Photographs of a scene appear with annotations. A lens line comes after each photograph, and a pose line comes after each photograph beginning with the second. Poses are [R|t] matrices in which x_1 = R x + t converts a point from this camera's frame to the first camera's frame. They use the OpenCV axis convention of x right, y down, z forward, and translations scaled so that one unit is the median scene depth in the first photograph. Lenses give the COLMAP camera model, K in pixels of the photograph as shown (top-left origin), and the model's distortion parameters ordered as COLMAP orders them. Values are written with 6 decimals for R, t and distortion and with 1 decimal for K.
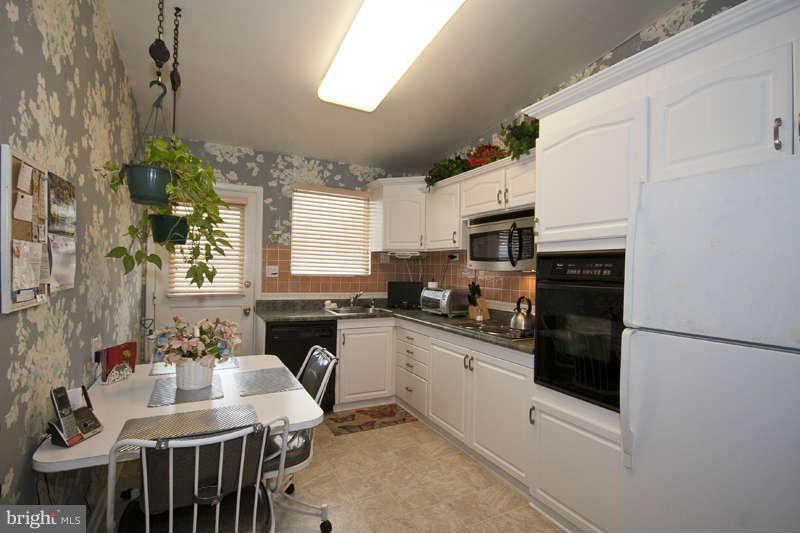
lens RADIAL K [[369.5, 0, 415.2], [0, 369.5, 265.3], [0, 0, 1]] dist [-0.002925, 0.000137]
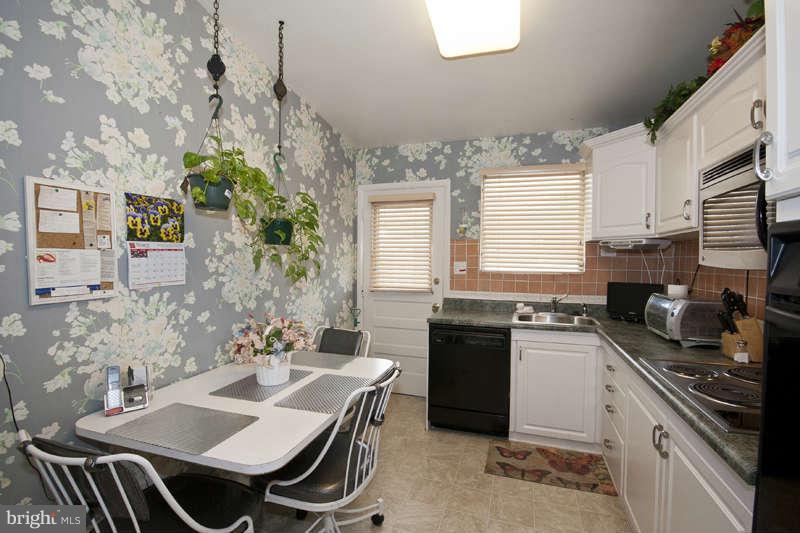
lens RADIAL K [[369.5, 0, 400.6], [0, 369.5, 266.8], [0, 0, 1]] dist [-0.002925, 0.000137]
pose [[0.706762, -0.000501, -0.707452, 0.170057], [0.014475, 0.999801, 0.013753, -0.001284], [0.707304, -0.019960, 0.706628, 0.234460]]
